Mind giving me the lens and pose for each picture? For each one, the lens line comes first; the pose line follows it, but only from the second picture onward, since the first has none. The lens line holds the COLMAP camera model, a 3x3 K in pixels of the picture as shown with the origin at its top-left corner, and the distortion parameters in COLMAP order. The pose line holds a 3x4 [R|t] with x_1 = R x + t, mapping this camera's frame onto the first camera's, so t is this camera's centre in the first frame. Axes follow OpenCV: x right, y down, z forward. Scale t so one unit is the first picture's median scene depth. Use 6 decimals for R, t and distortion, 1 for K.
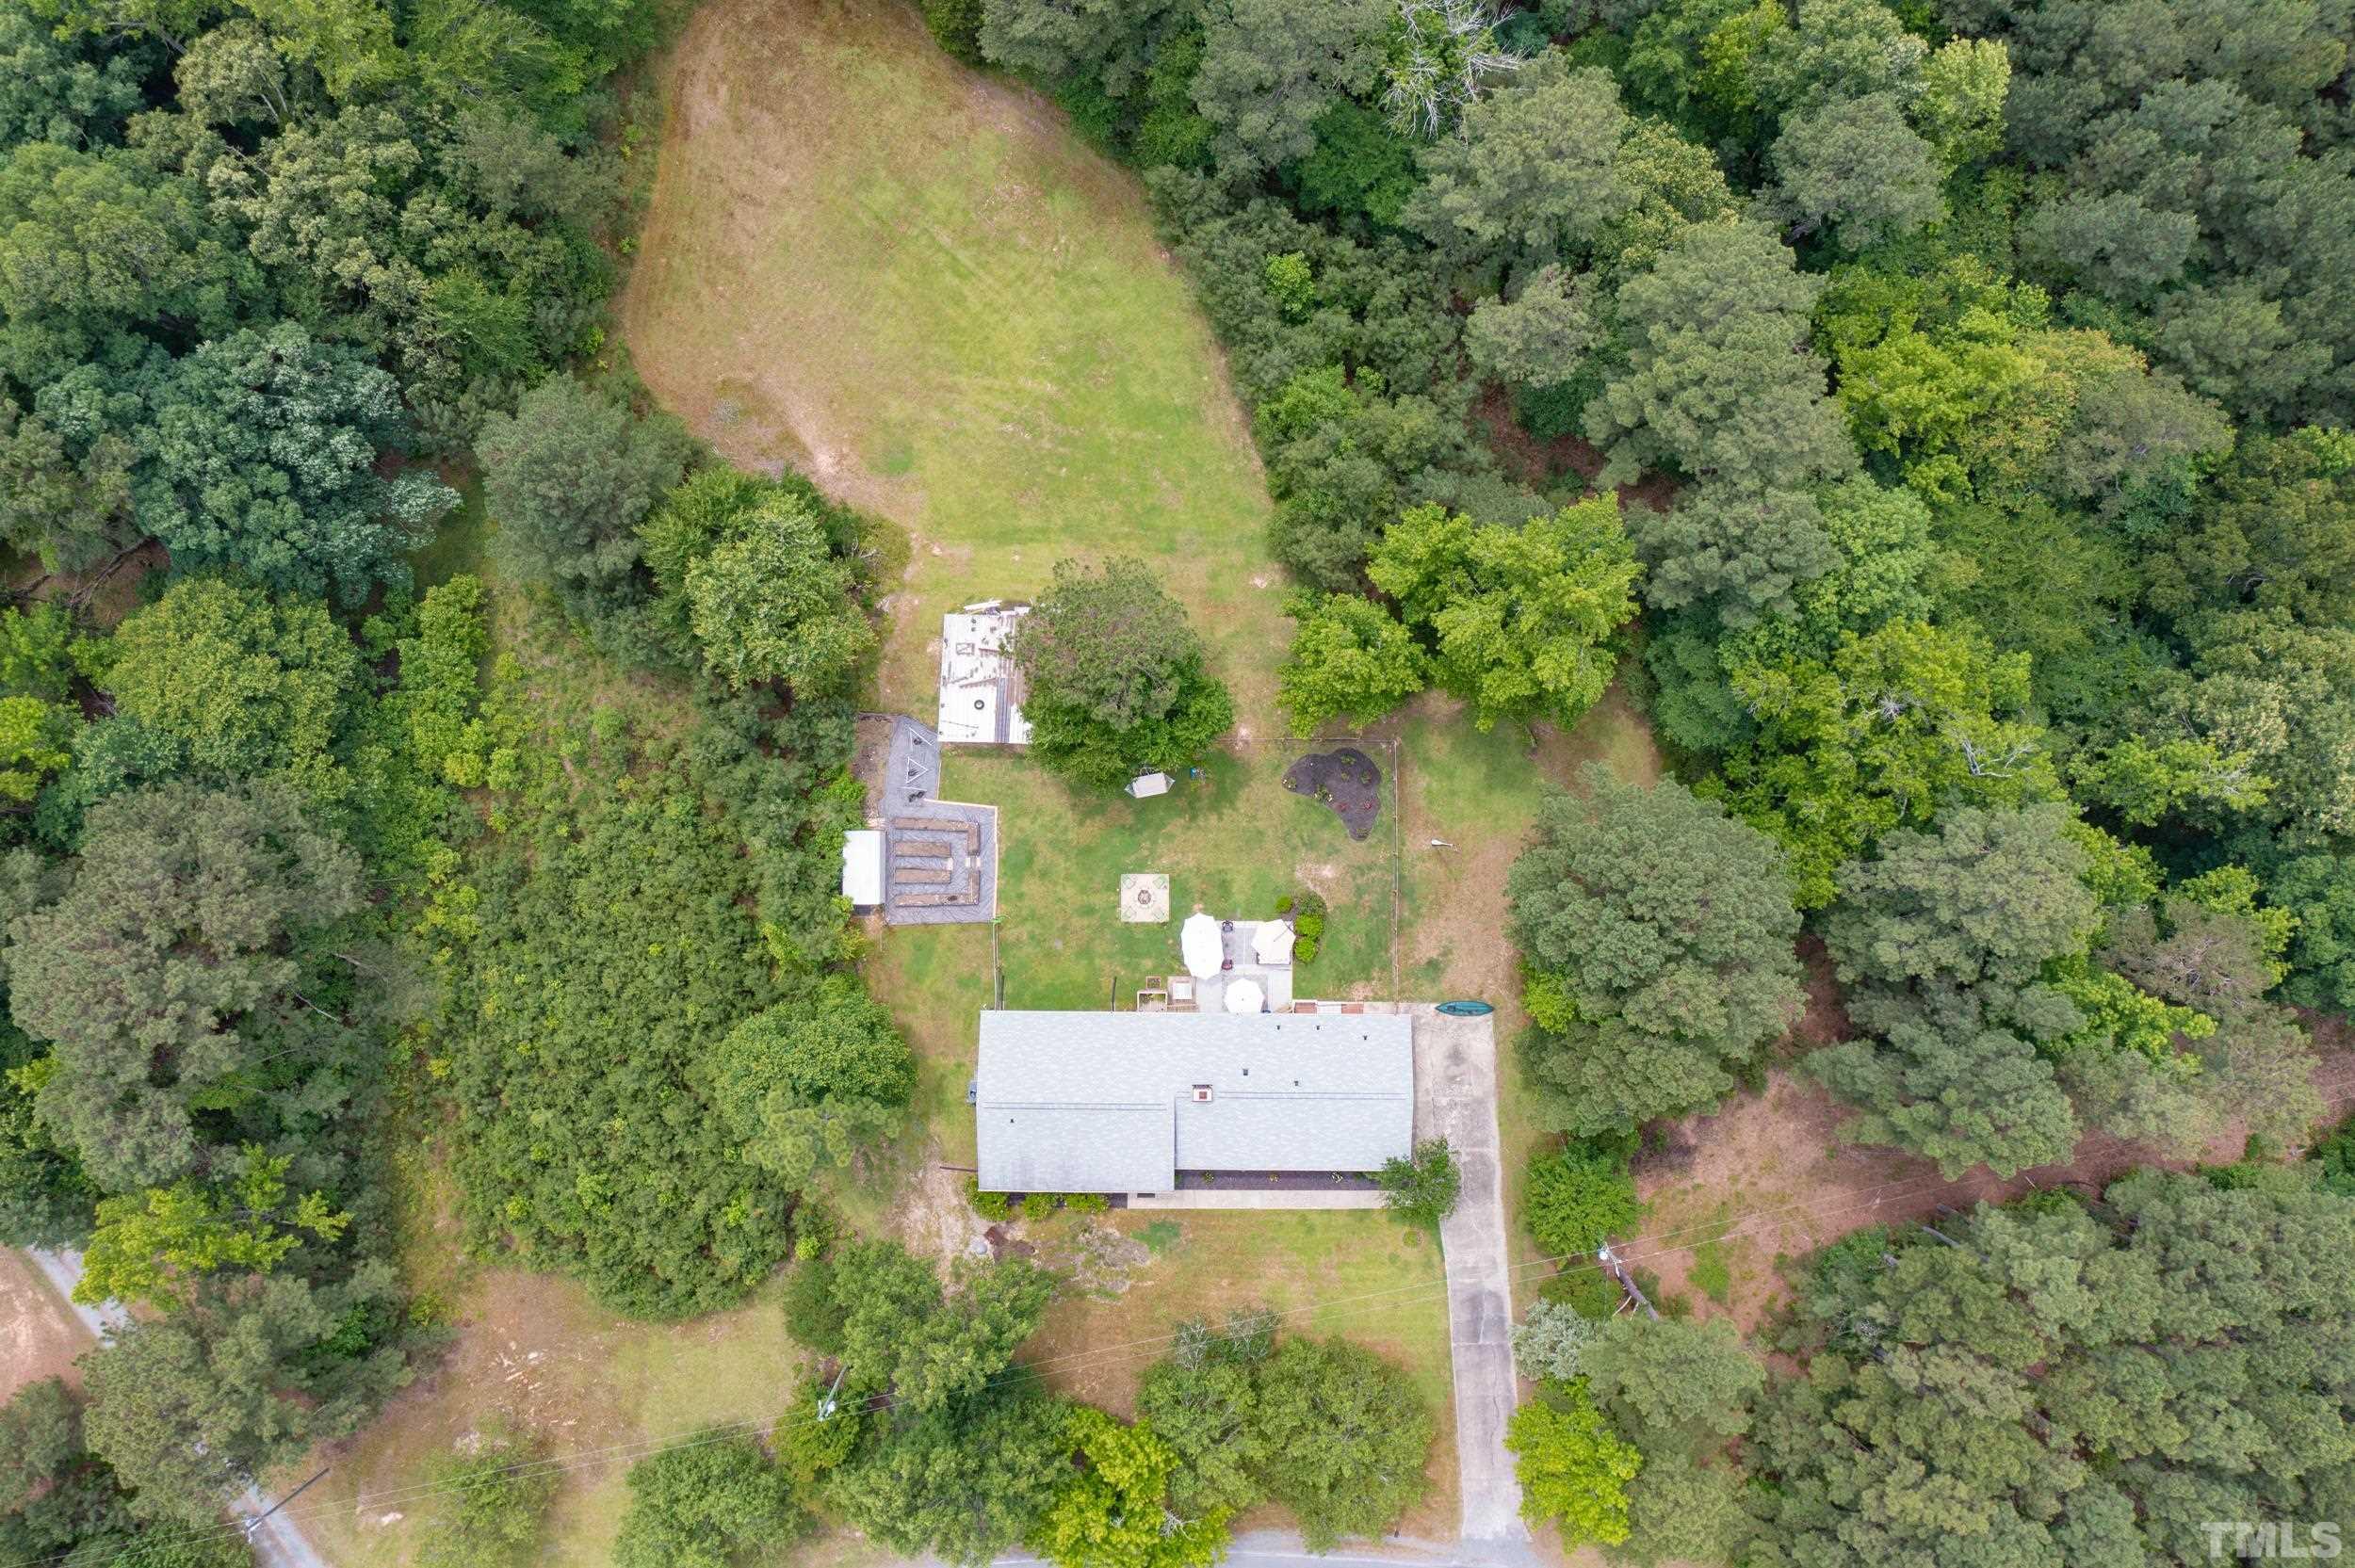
lens RADIAL K [[1844.4, 0, 1195.7], [0, 1844.4, 778.1], [0, 0, 1]] dist [-0.007078, 0.004041]
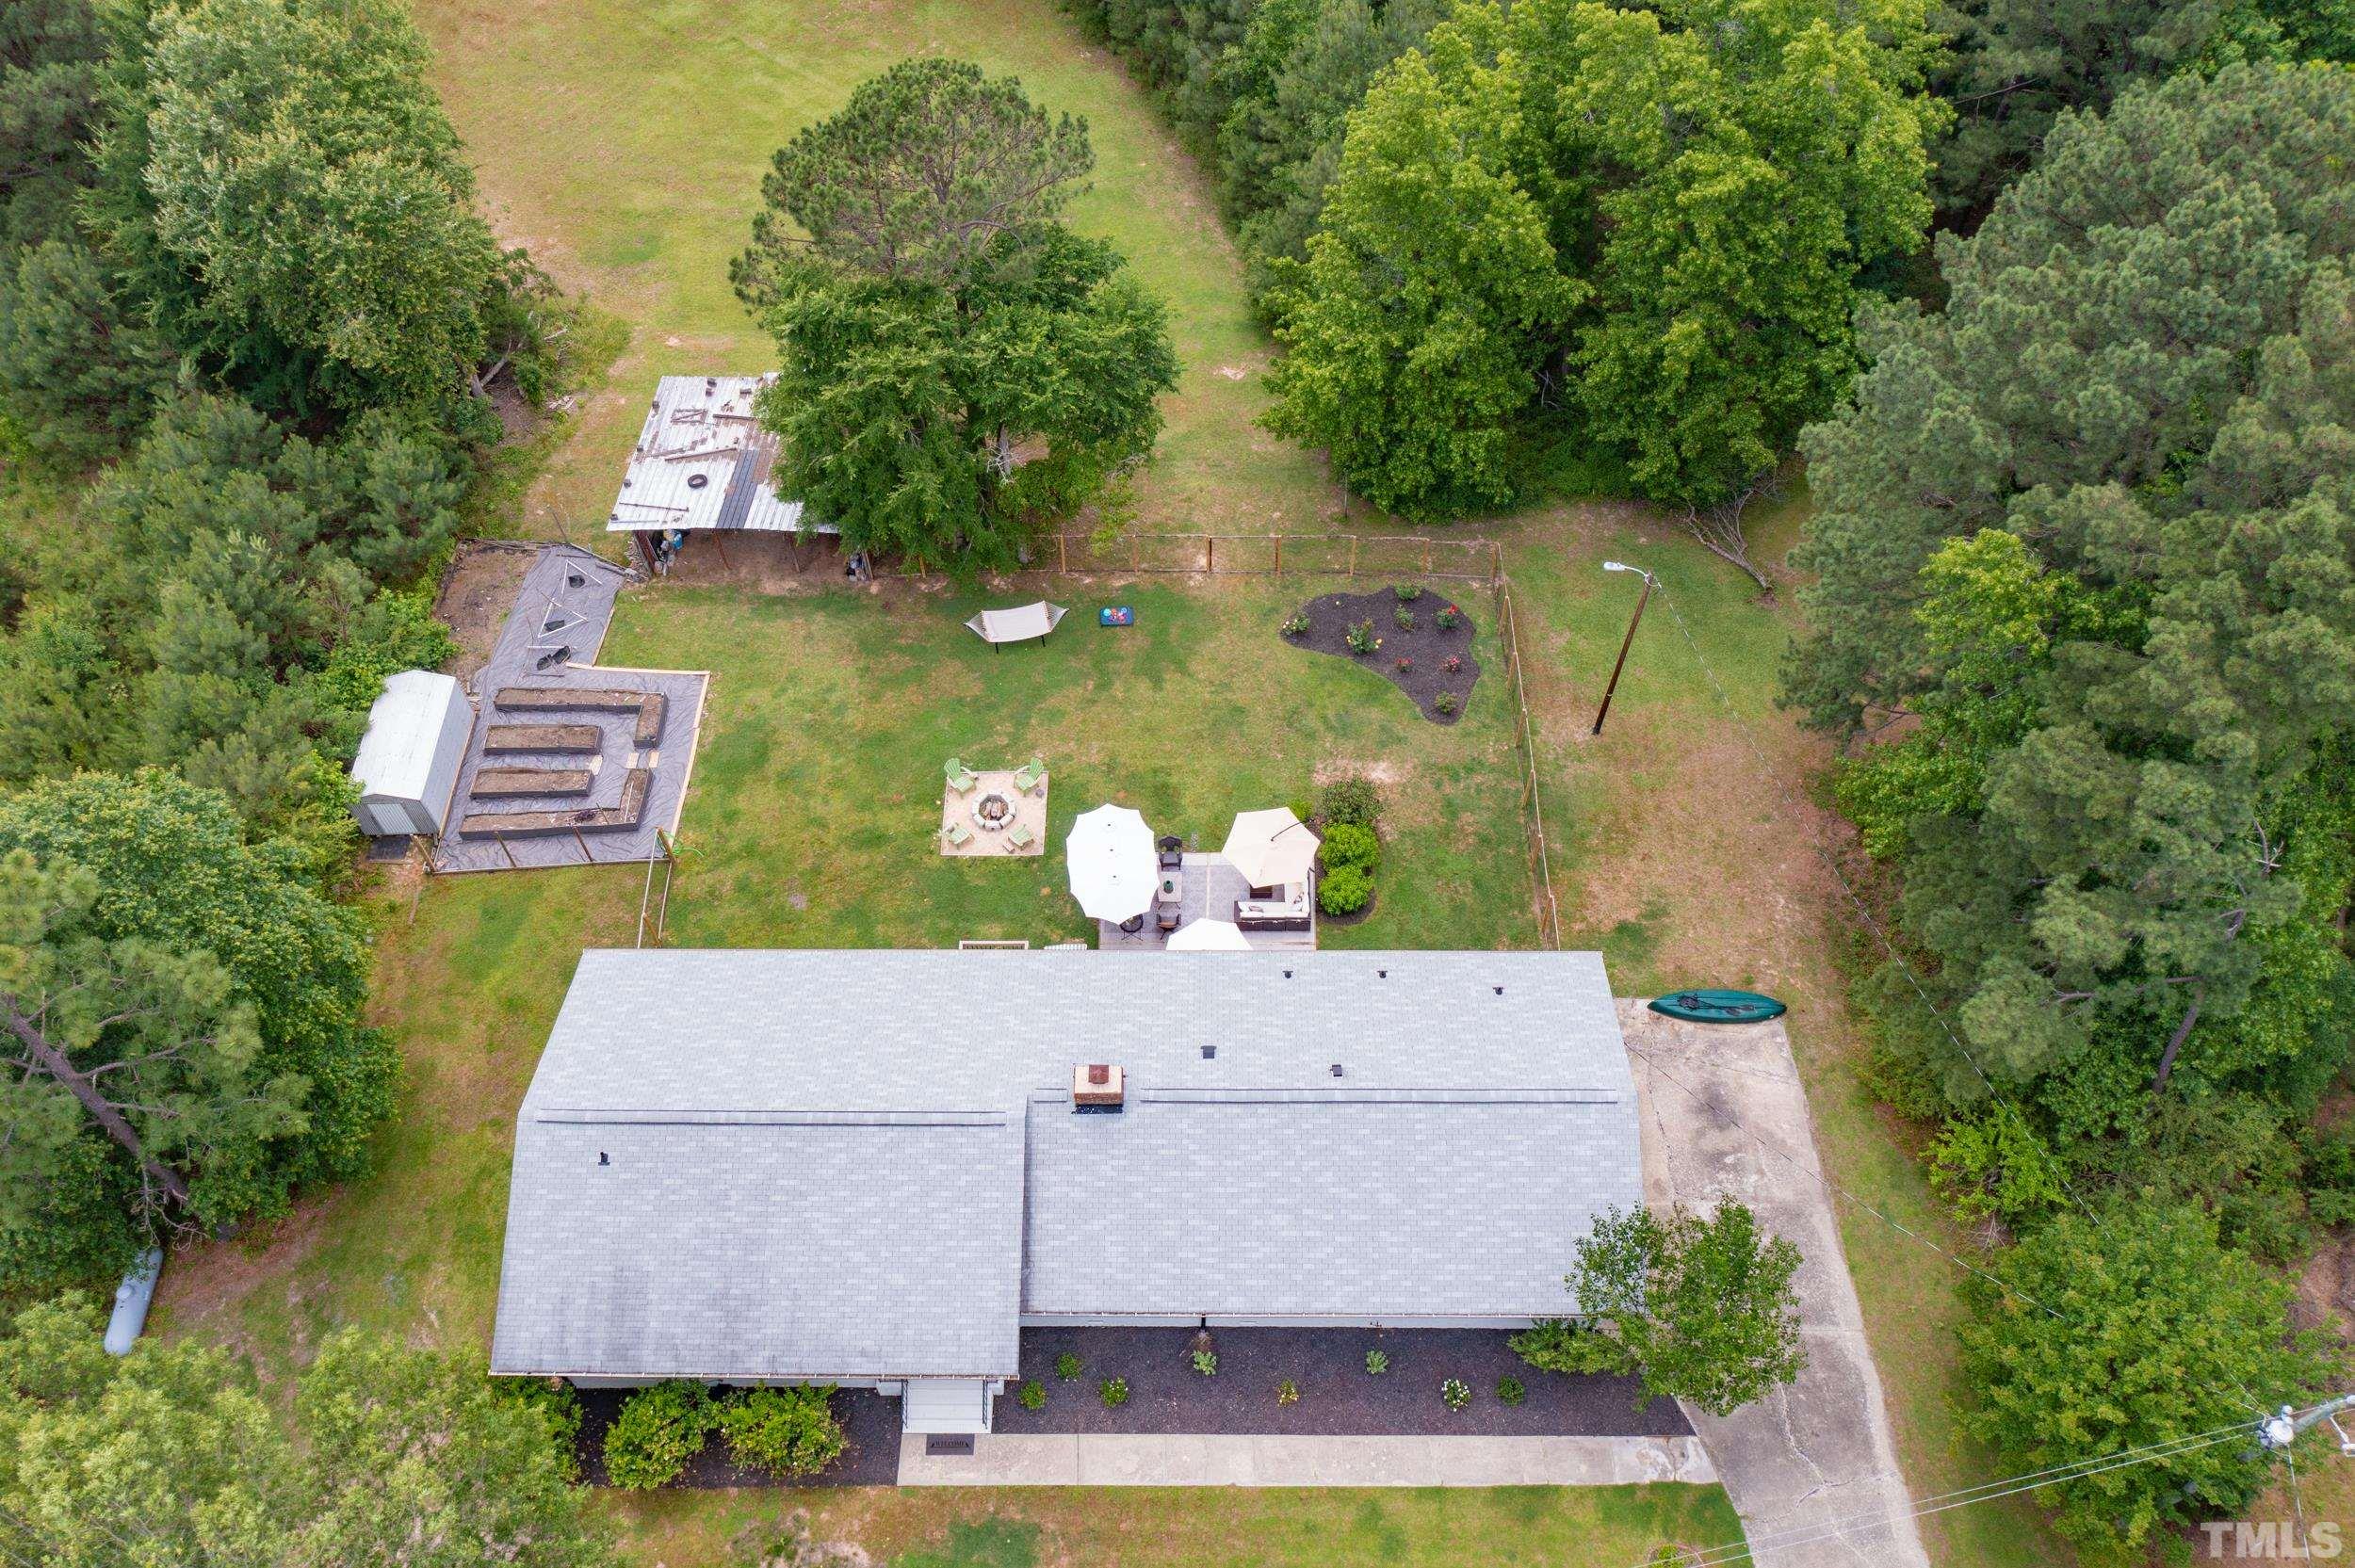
lens RADIAL K [[1844.4, 0, 1180.0], [0, 1844.4, 774.8], [0, 0, 1]] dist [-0.007078, 0.004041]
pose [[0.999998, 0.002016, -0.000384, 0.019803], [-0.001895, 0.835251, -0.549866, 0.315931], [-0.000788, 0.549866, 0.835253, 0.606812]]
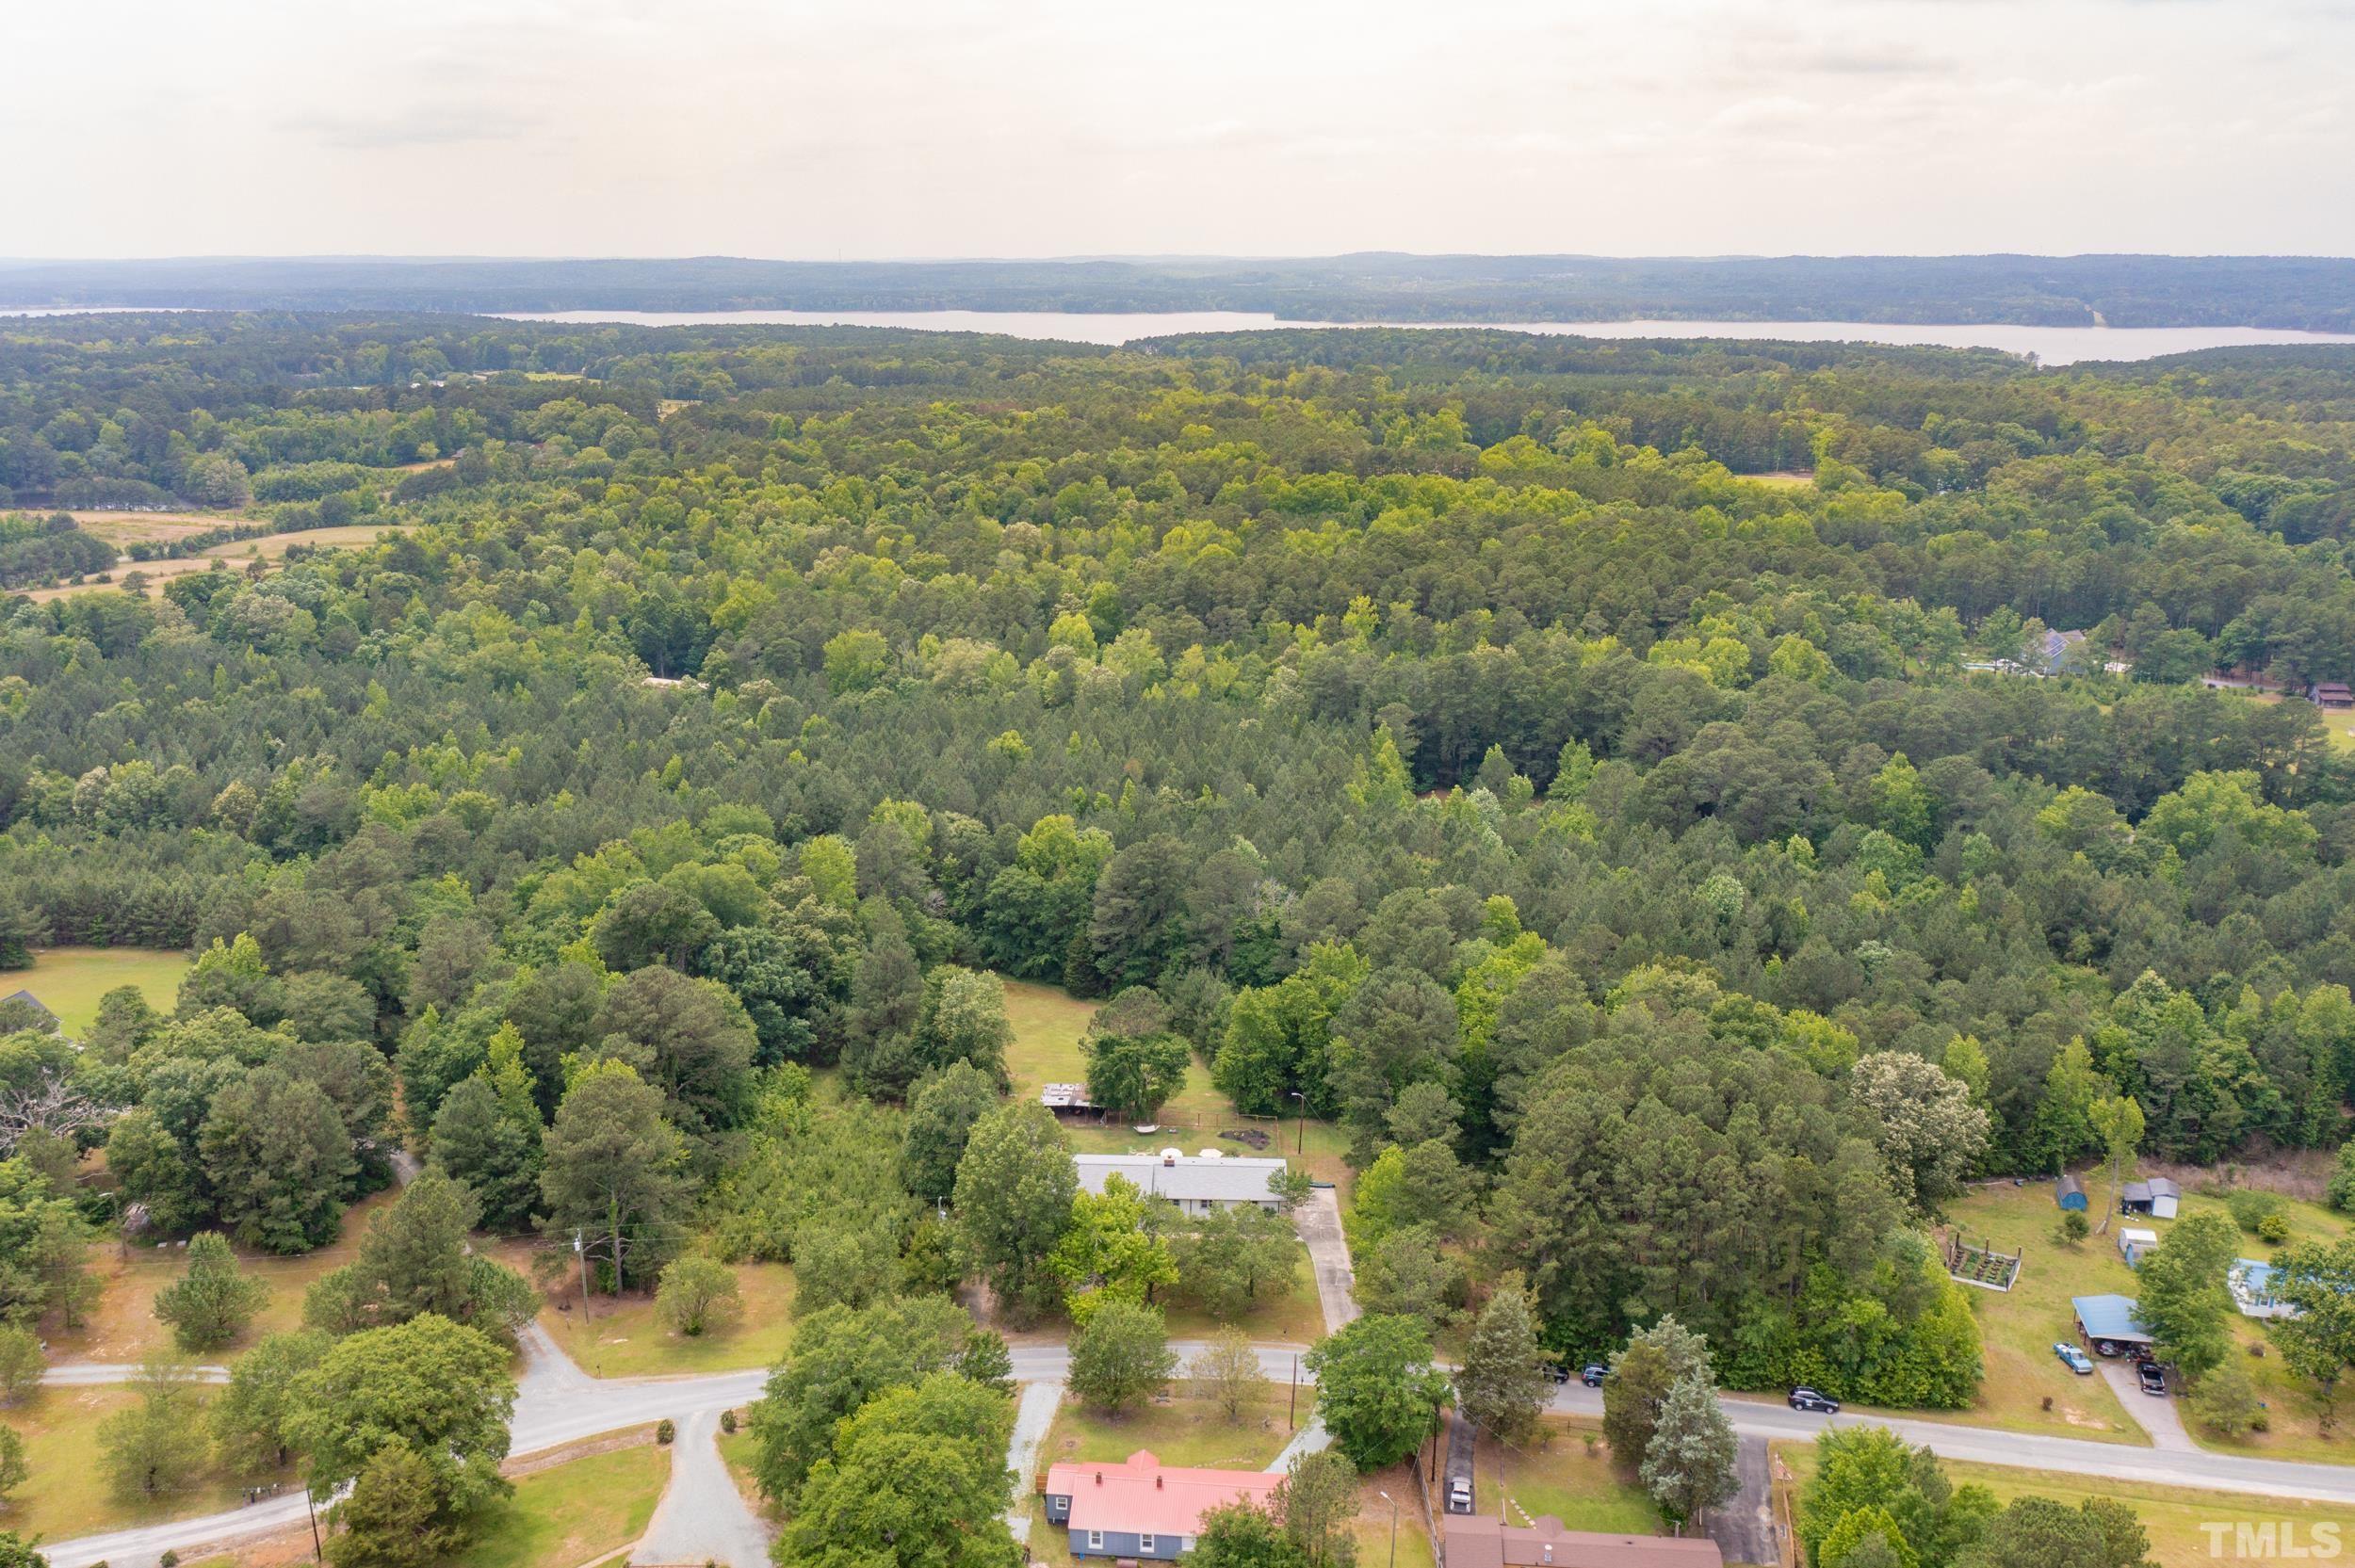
lens RADIAL K [[1844.4, 0, 1172.4], [0, 1844.4, 783.6], [0, 0, 1]] dist [-0.007078, 0.004041]
pose [[0.999221, 0.025411, -0.030198, 0.049321], [-0.036424, 0.299156, -0.953509, 1.692780], [-0.015195, 0.953866, 0.299849, 0.104593]]
